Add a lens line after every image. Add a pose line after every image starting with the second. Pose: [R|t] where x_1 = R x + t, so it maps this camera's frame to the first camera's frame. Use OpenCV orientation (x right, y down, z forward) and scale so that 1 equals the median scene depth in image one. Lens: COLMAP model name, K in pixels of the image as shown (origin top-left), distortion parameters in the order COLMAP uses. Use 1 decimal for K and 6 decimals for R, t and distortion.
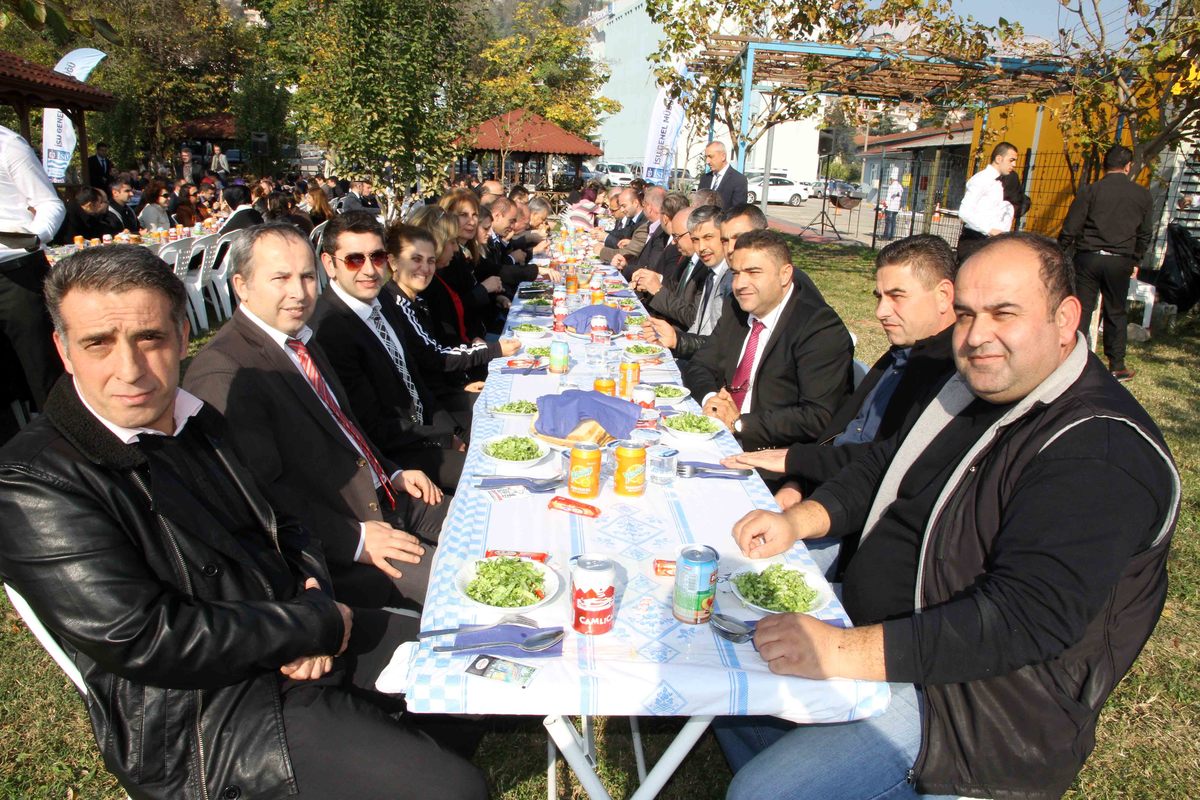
lens RADIAL K [[847.0, 0, 596.1], [0, 847.0, 386.9], [0, 0, 1]] dist [-0.114244, 0.105095]
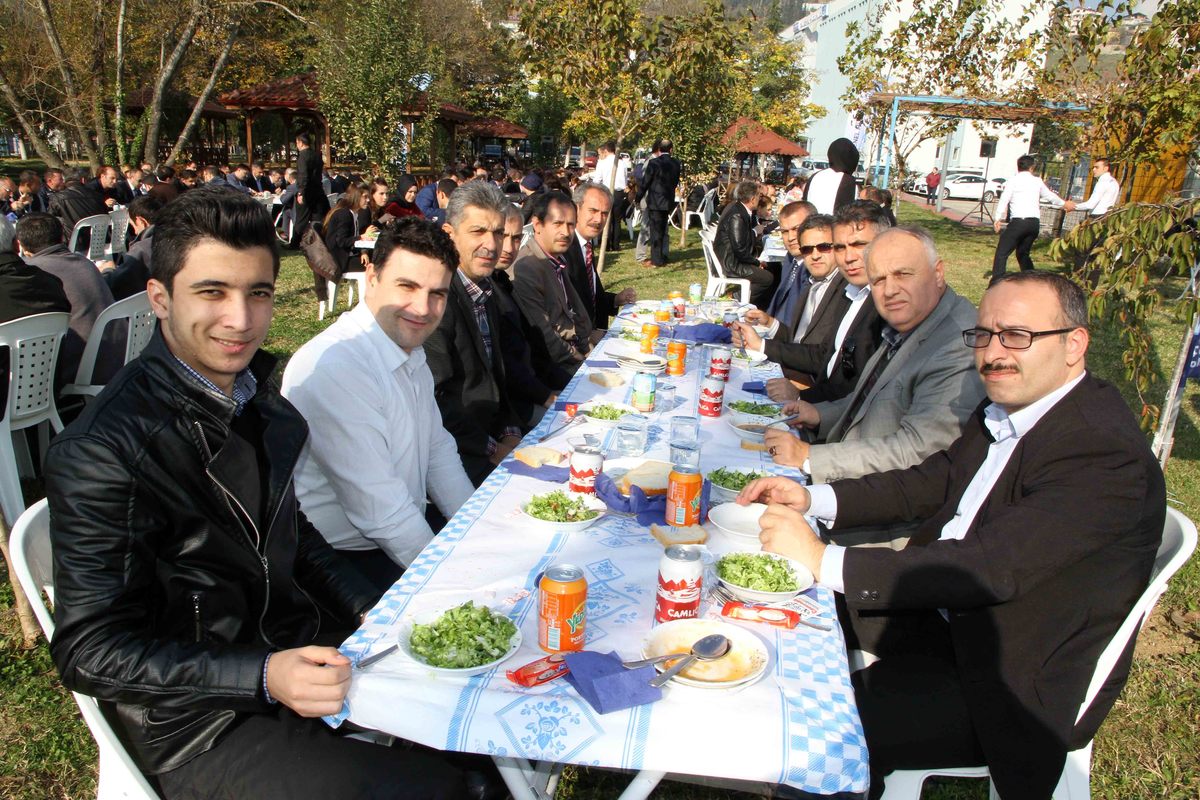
lens RADIAL K [[847.0, 0, 596.1], [0, 847.0, 386.9], [0, 0, 1]] dist [-0.114244, 0.105095]
pose [[0.972614, 0.061440, -0.224158, 0.000734], [-0.059872, 0.998111, 0.013791, 0.047538], [0.224582, 0.000008, 0.974455, -0.193291]]
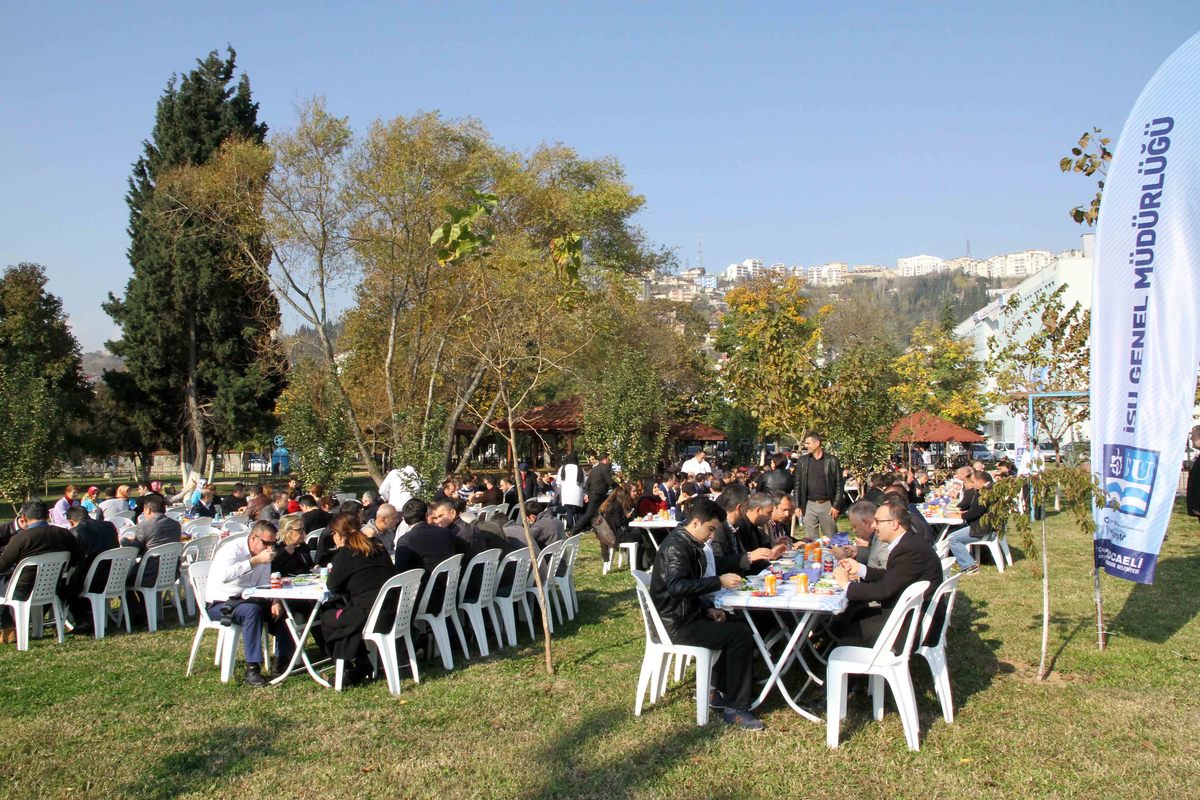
lens RADIAL K [[847.0, 0, 596.1], [0, 847.0, 386.9], [0, 0, 1]] dist [-0.114244, 0.105095]
pose [[0.894047, -0.082349, -0.440340, 0.030444], [-0.067072, 0.947272, -0.313331, 0.071494], [0.442925, 0.309667, 0.841382, -0.300996]]
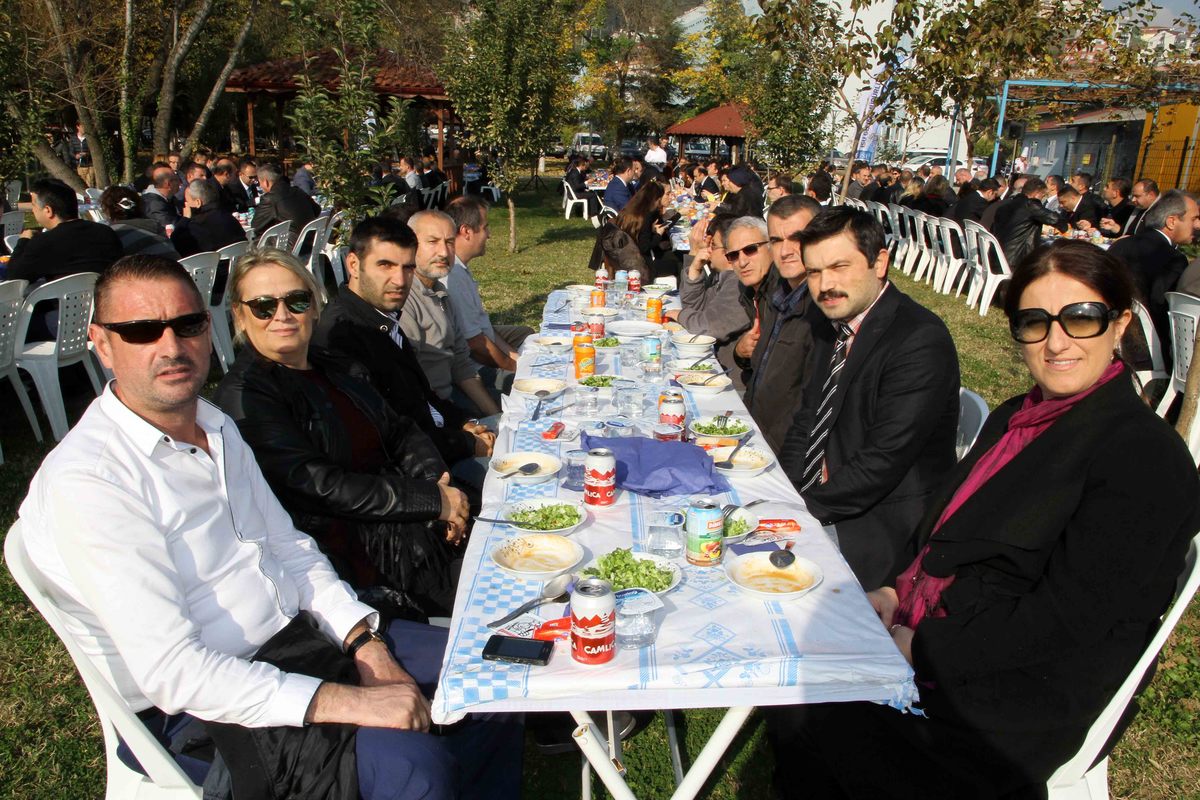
lens RADIAL K [[949.7, 0, 600.0], [0, 949.7, 400.0], [0, 0, 1]] dist [-0.034701, 0.001441]
pose [[0.994752, 0.017935, -0.100733, -0.099439], [-0.017121, 0.999813, 0.008948, 0.053536], [0.100875, -0.007176, 0.994873, -0.227719]]
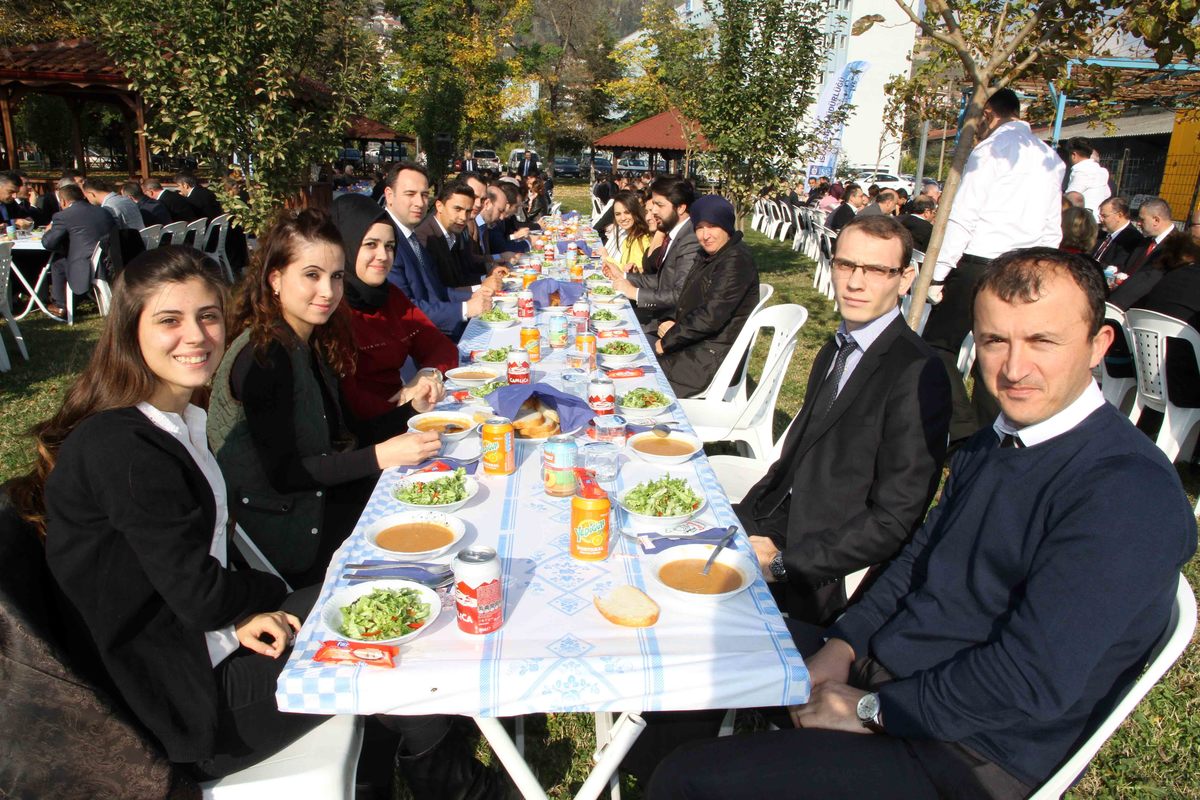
lens RADIAL K [[847.0, 0, 596.1], [0, 847.0, 386.9], [0, 0, 1]] dist [-0.114244, 0.105095]
pose [[0.998362, 0.006505, -0.056843, -0.090629], [-0.006225, 0.999968, 0.005102, 0.007657], [0.056874, -0.004740, 0.998370, -0.037616]]
